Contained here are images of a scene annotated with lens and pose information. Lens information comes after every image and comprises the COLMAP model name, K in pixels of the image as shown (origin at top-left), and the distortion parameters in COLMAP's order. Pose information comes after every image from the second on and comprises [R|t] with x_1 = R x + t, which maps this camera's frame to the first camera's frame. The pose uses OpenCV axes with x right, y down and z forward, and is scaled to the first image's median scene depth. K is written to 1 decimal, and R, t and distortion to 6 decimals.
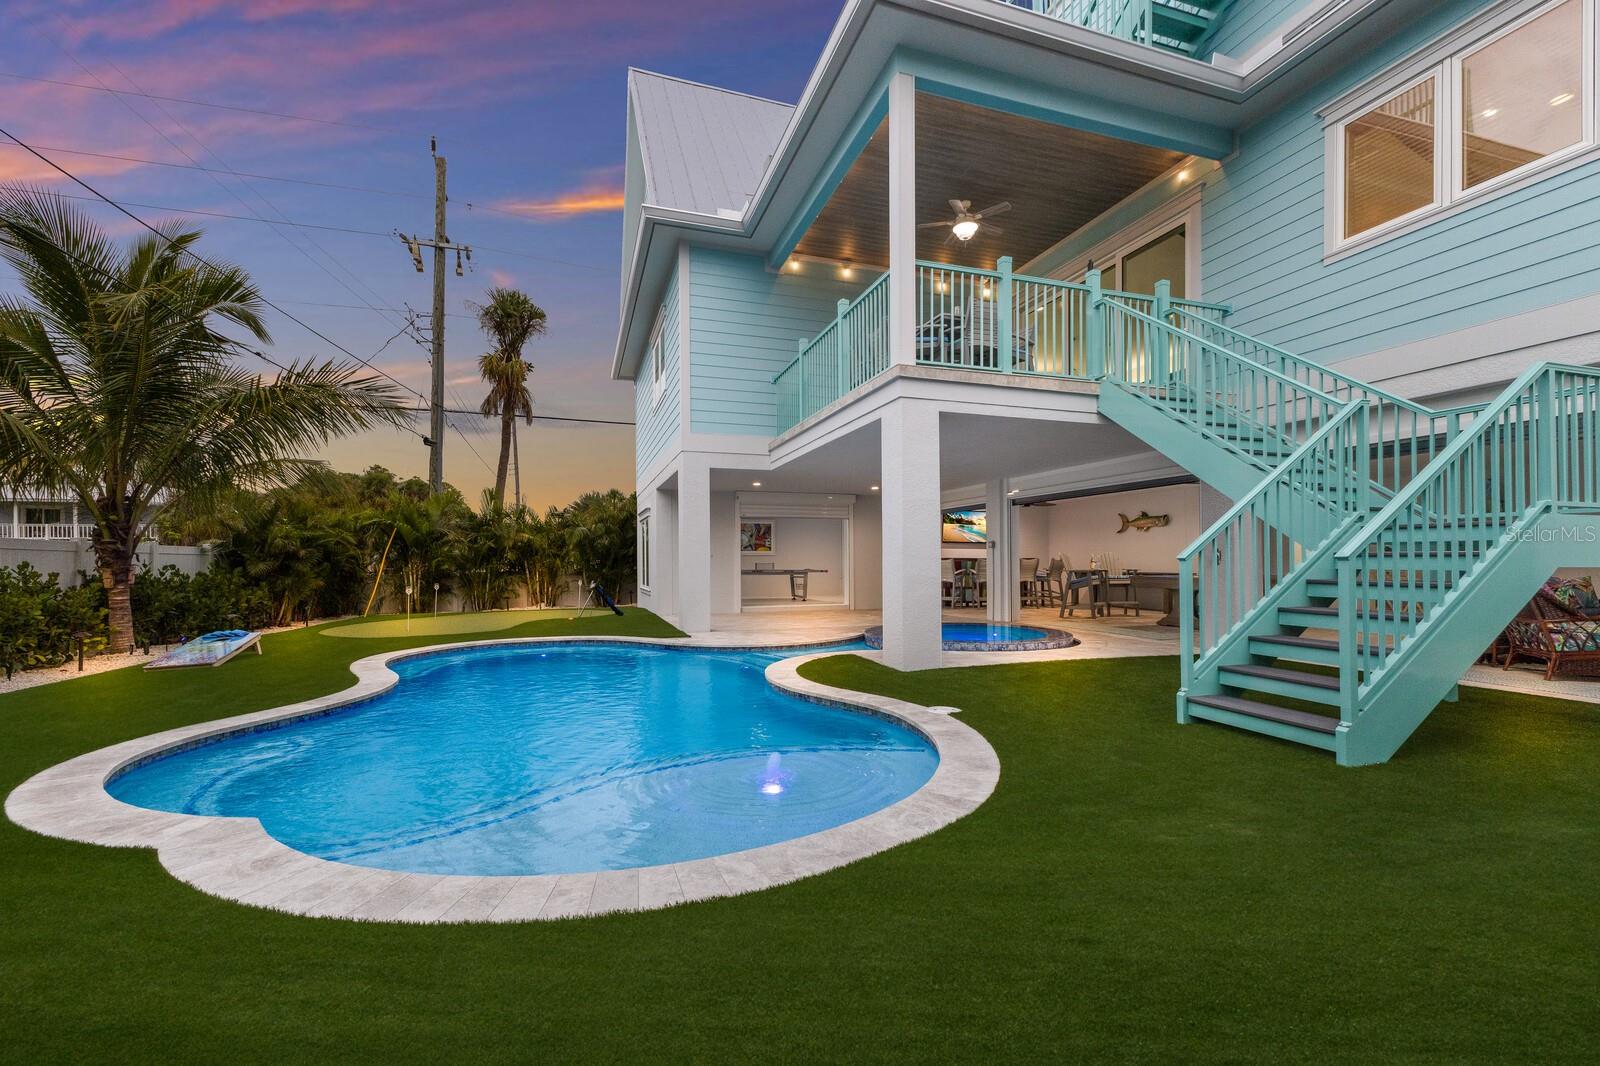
lens RADIAL K [[685.7, 0, 801.4], [0, 685.7, 554.7], [0, 0, 1]] dist [0.027119, 0.000306]
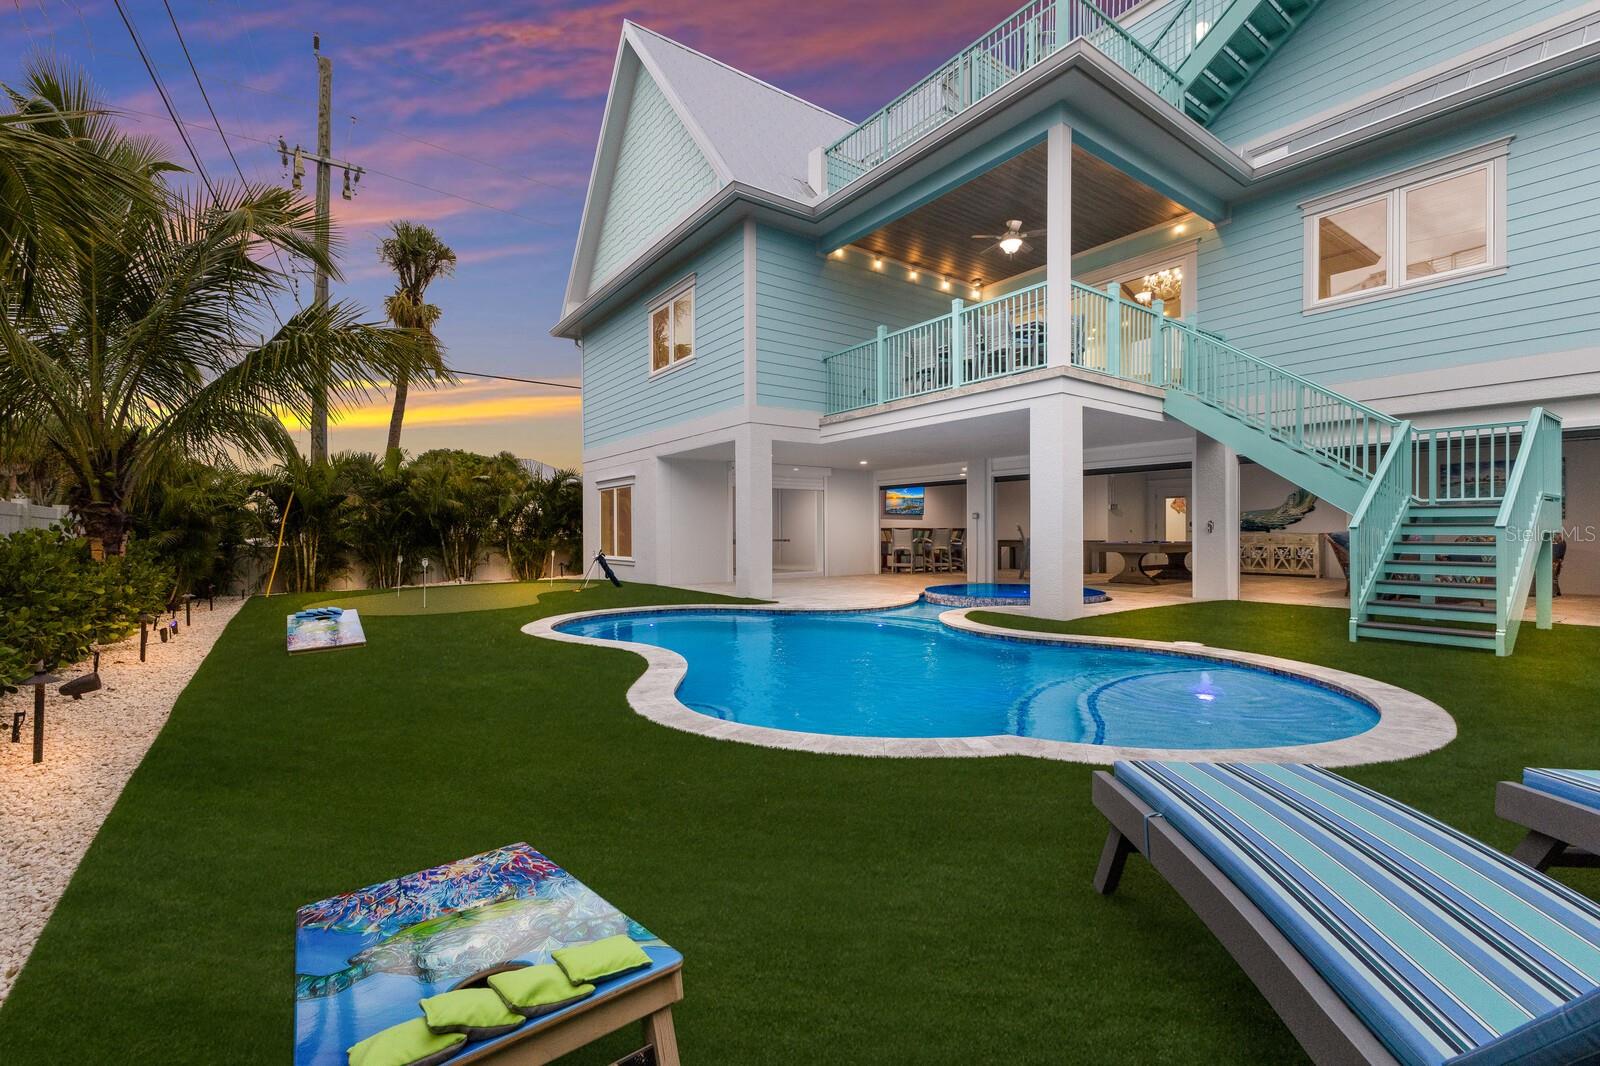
lens RADIAL K [[700.2, 0, 799.0], [0, 700.2, 531.6], [0, 0, 1]] dist [0.011479, -0.000120]
pose [[0.952442, 0.001155, 0.304717, -0.513282], [-0.003633, 0.999965, 0.007565, 0.003849], [-0.304698, -0.008312, 0.952413, -0.019994]]
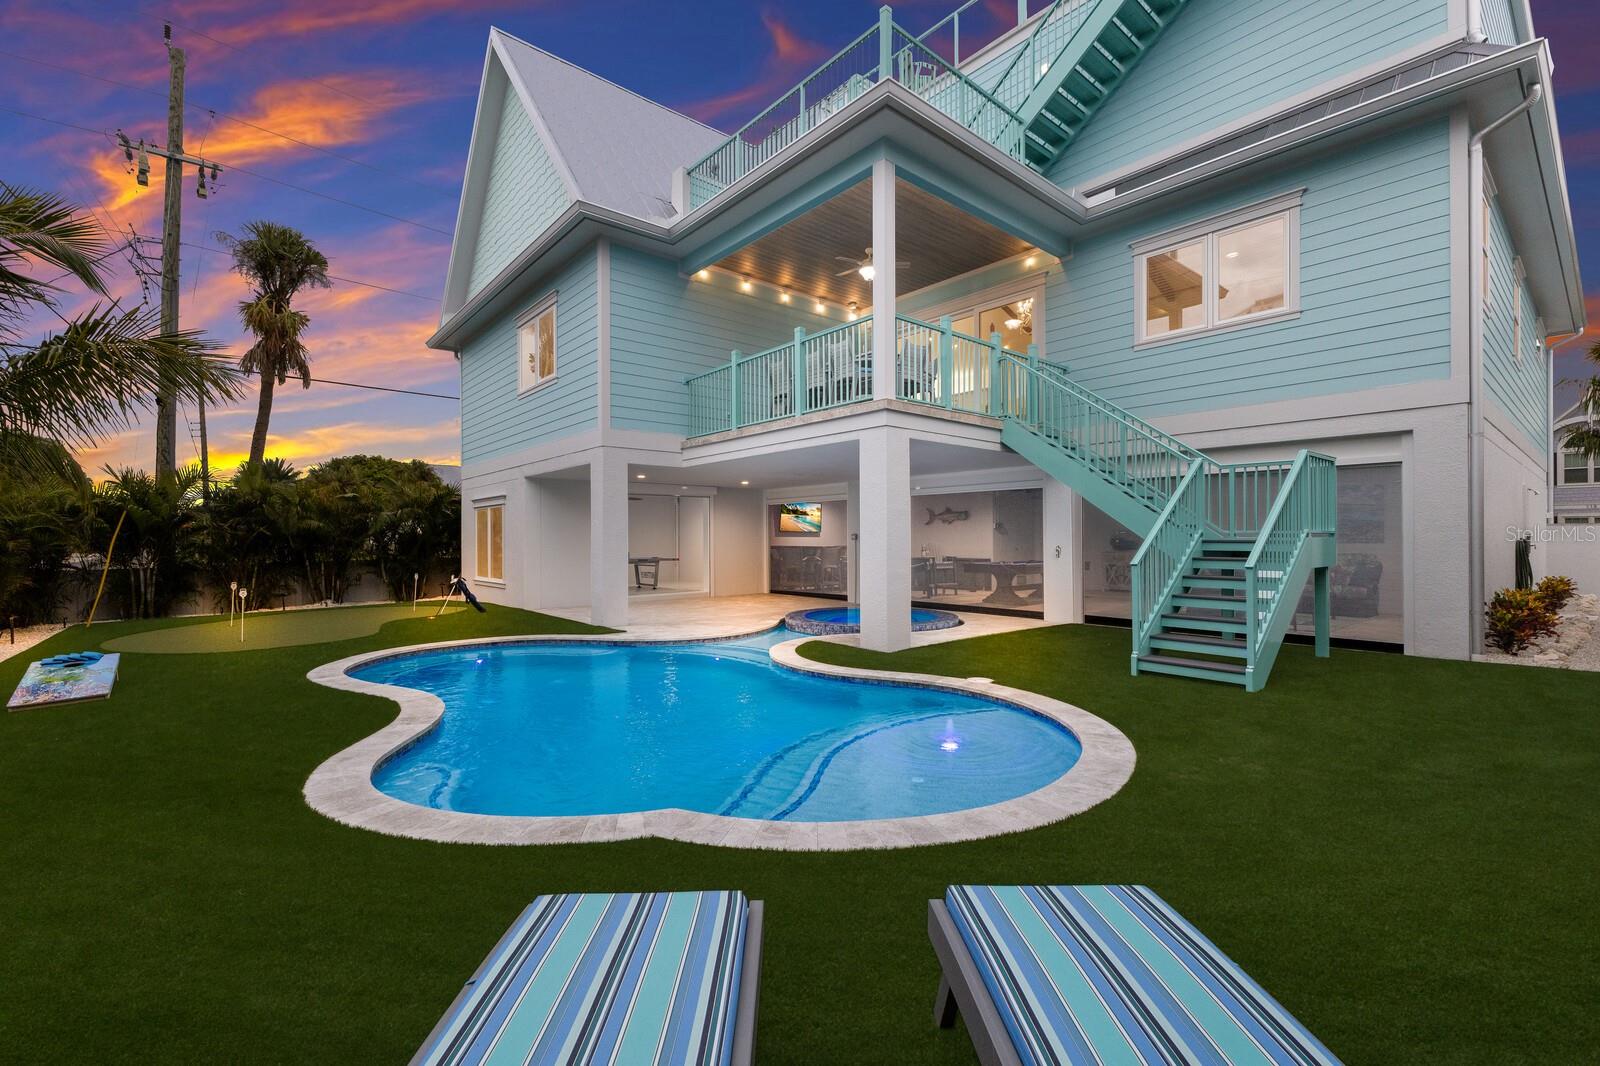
lens RADIAL K [[700.2, 0, 799.7], [0, 700.2, 531.1], [0, 0, 1]] dist [0.011479, -0.000120]
pose [[0.926961, 0.003476, 0.375141, -0.353388], [-0.002976, 0.999994, -0.001911, -0.031824], [-0.375145, 0.000655, 0.926966, -0.063787]]
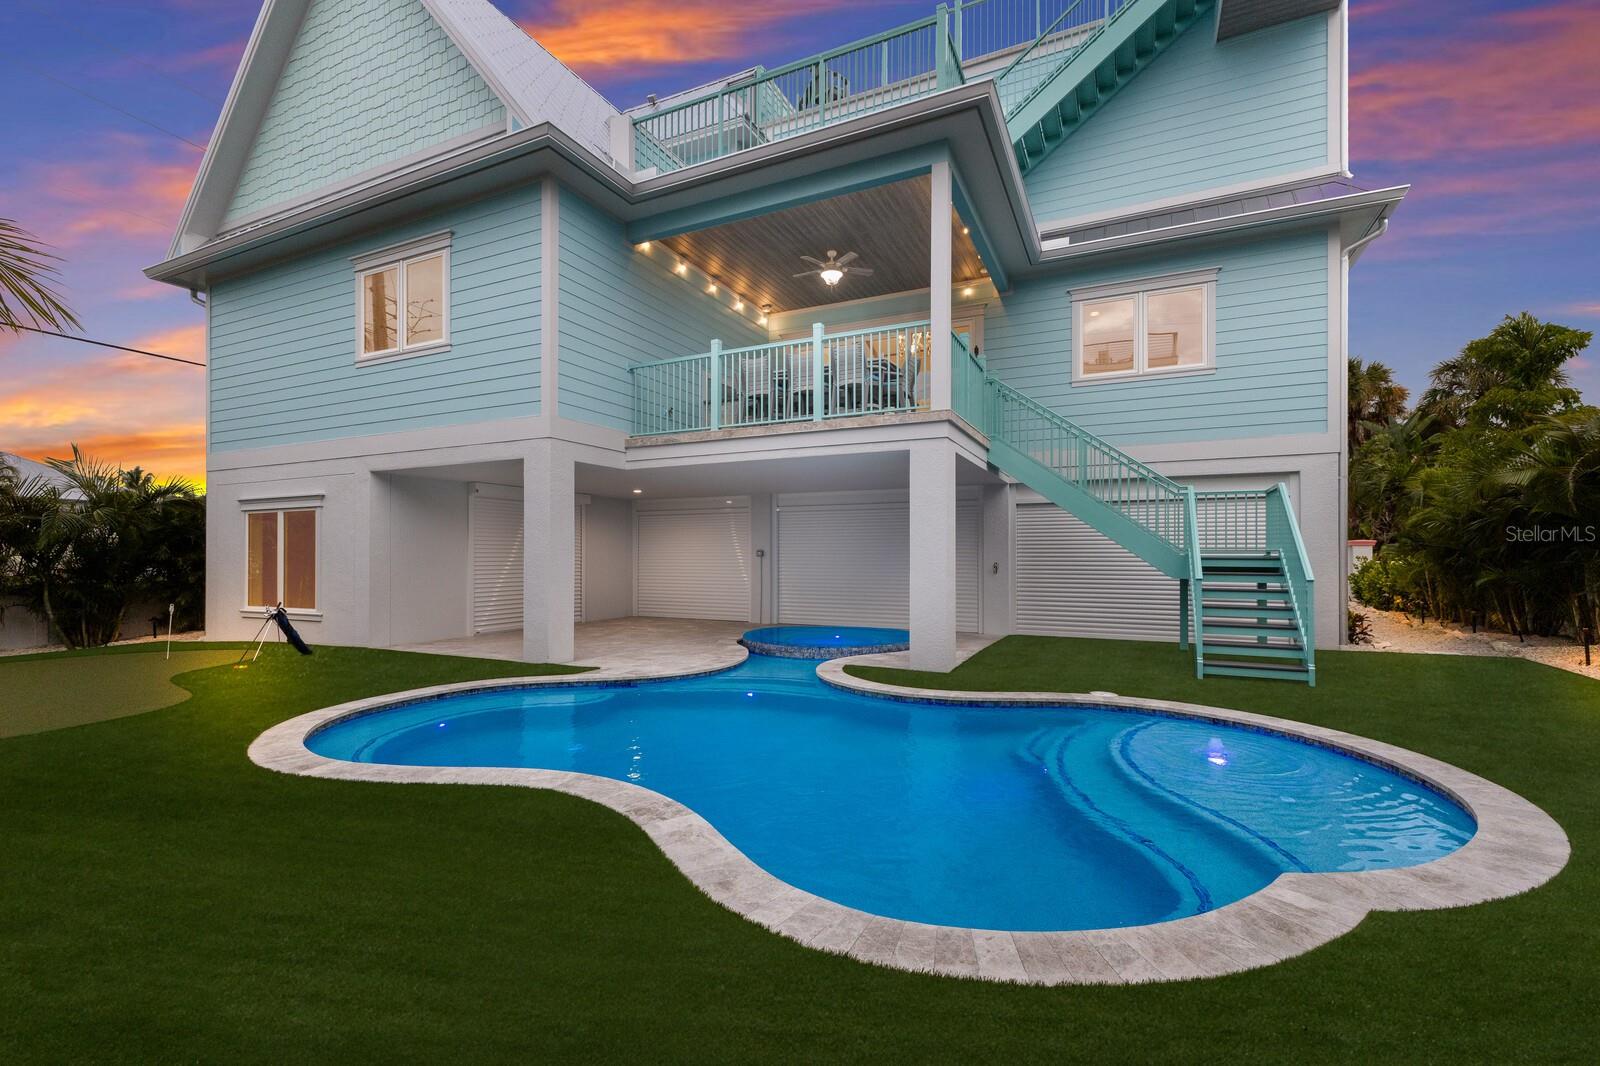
lens RADIAL K [[700.2, 0, 806.3], [0, 700.2, 547.2], [0, 0, 1]] dist [0.011479, -0.000120]
pose [[0.692297, 0.011964, 0.721513, -0.674491], [-0.008846, 0.999928, -0.008094, -0.024616], [-0.721558, -0.000779, 0.692353, 0.272366]]
